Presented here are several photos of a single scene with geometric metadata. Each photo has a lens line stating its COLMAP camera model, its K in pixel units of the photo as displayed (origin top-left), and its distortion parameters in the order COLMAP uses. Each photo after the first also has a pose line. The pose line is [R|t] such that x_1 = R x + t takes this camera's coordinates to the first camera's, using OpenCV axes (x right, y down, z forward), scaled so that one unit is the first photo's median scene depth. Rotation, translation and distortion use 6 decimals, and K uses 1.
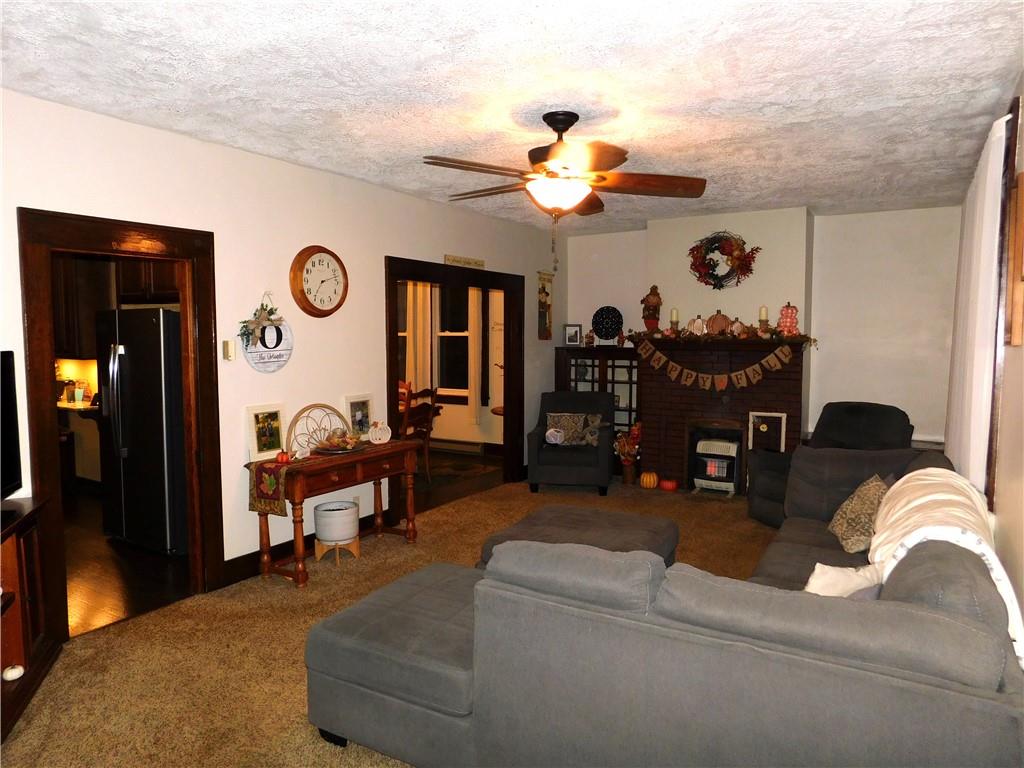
lens RADIAL K [[688.3, 0, 521.9], [0, 688.3, 380.5], [0, 0, 1]] dist [-0.011573, 0.001081]
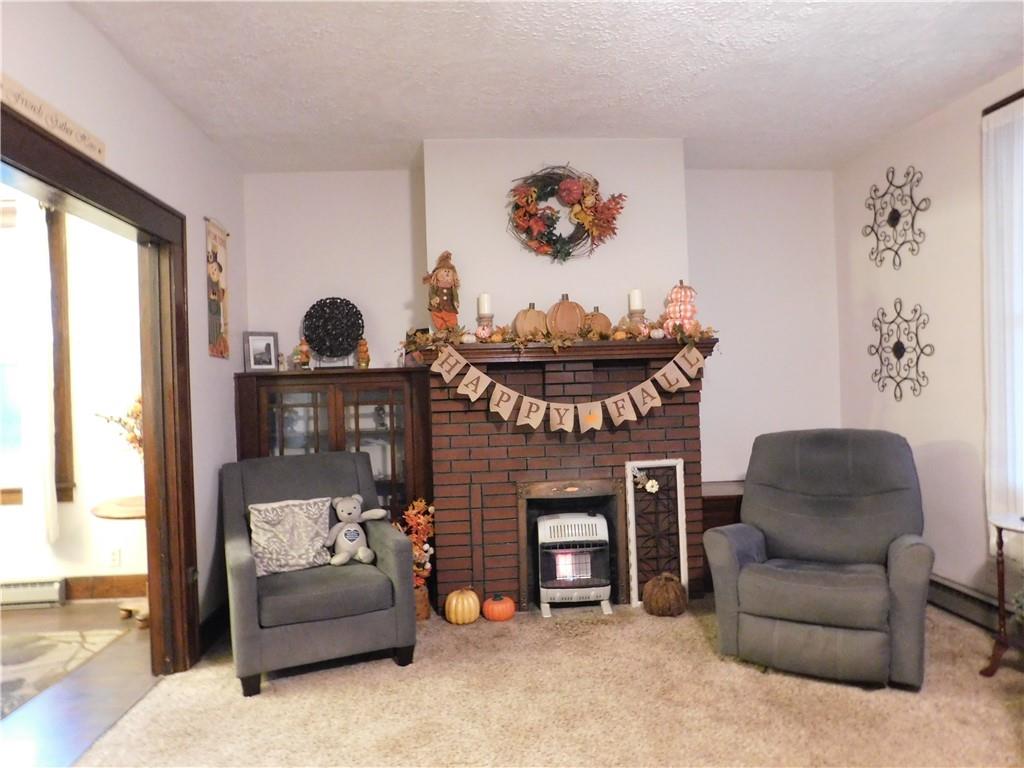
lens RADIAL K [[678.5, 0, 512.7], [0, 678.5, 387.6], [0, 0, 1]] dist [-0.053727, 0.047795]
pose [[0.814525, -0.034751, 0.579086, -0.087990], [0.071469, 0.996611, -0.040718, -0.002505], [-0.575709, 0.074552, 0.814249, 0.549959]]
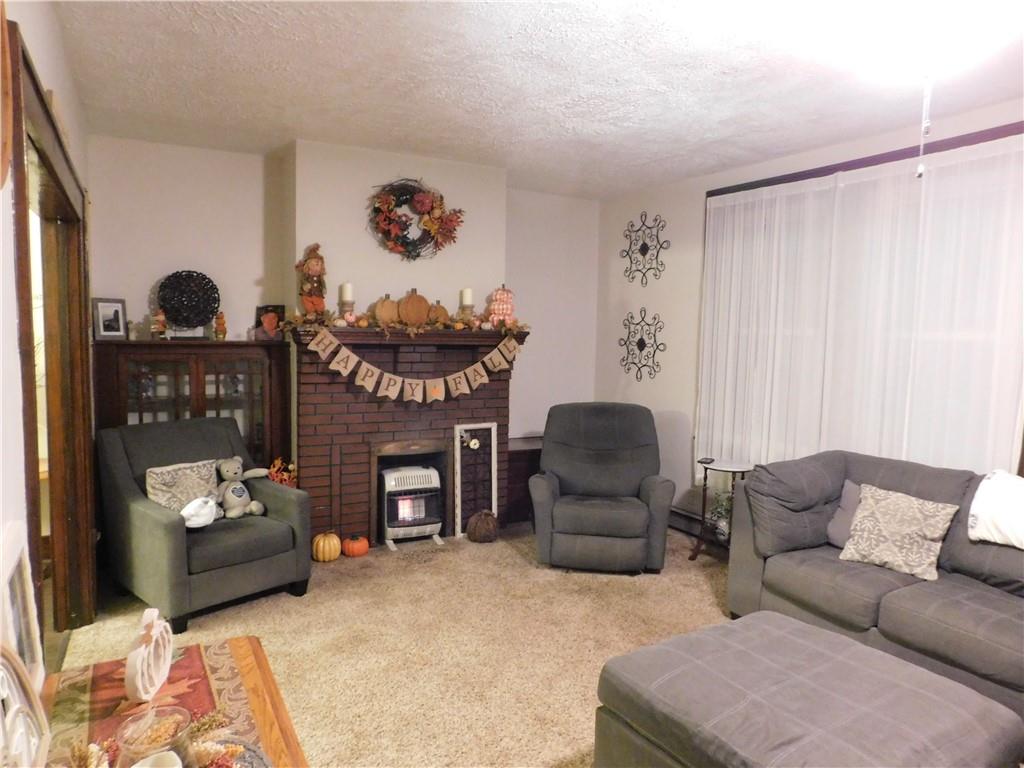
lens RADIAL K [[678.5, 0, 505.8], [0, 678.5, 388.6], [0, 0, 1]] dist [-0.053727, 0.047795]
pose [[0.509814, -0.069376, 0.857483, -0.272229], [0.036137, 0.997590, 0.059227, -0.036472], [-0.859526, 0.000792, 0.511092, 0.549083]]
